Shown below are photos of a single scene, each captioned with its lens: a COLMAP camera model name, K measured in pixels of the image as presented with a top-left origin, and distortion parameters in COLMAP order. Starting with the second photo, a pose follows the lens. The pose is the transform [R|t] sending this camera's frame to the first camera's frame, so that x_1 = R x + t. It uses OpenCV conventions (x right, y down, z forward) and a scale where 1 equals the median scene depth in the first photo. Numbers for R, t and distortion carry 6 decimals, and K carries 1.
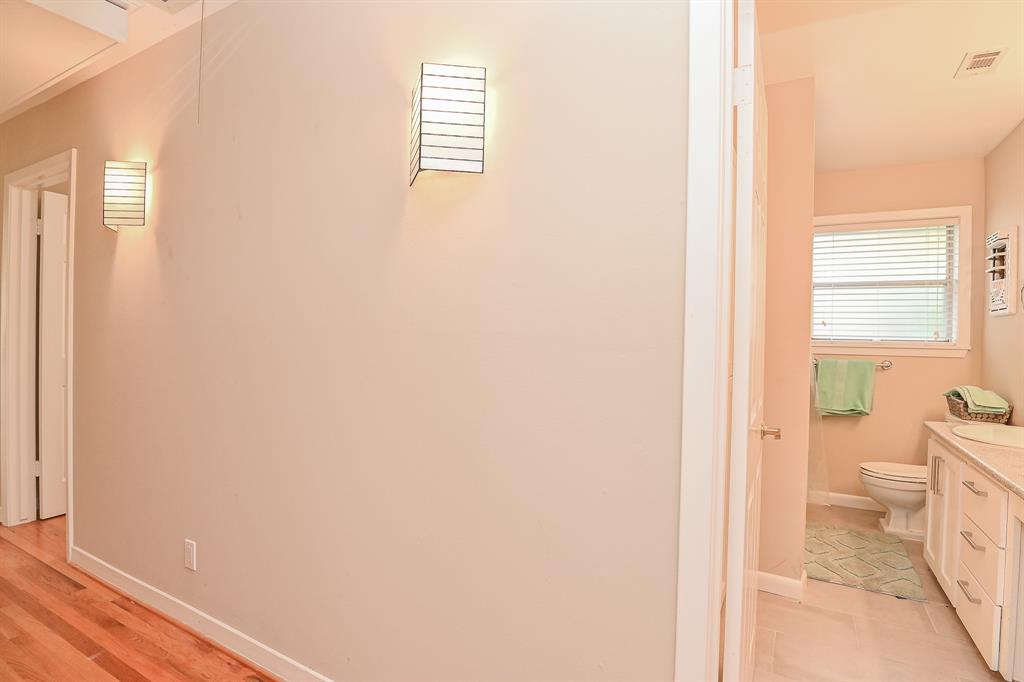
lens RADIAL K [[522.3, 0, 515.9], [0, 522.3, 334.8], [0, 0, 1]] dist [-0.017740, -0.005496]
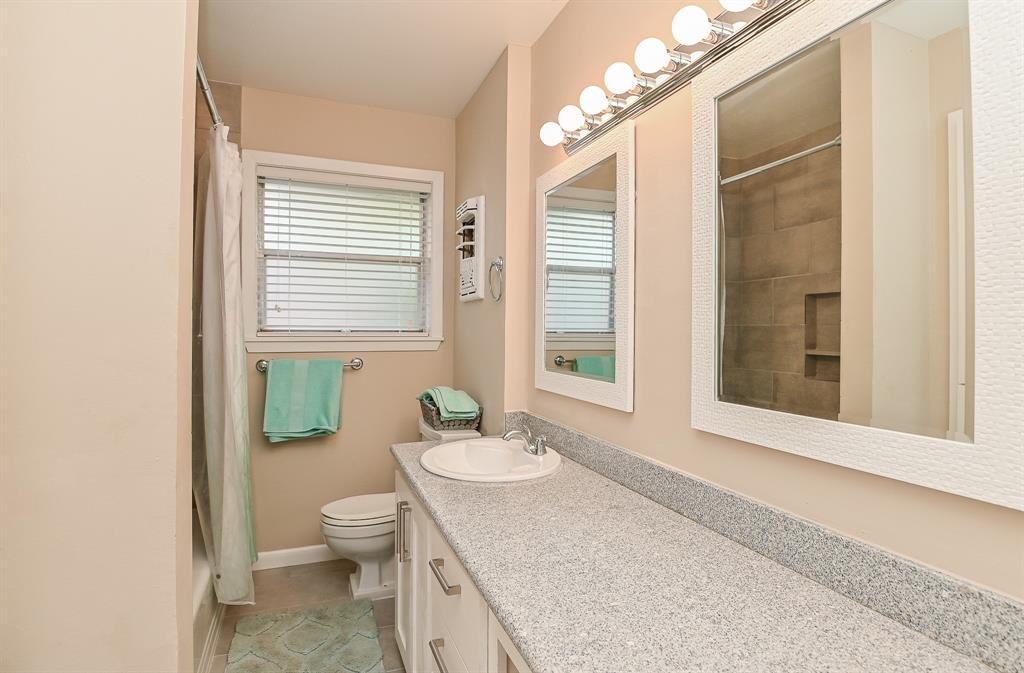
lens RADIAL K [[522.3, 0, 512.3], [0, 522.3, 330.4], [0, 0, 1]] dist [-0.017740, -0.005496]
pose [[0.662881, -0.017420, 0.748522, 0.329270], [0.006934, 0.999829, 0.017128, -0.002435], [-0.748692, -0.006164, 0.662889, 0.356532]]
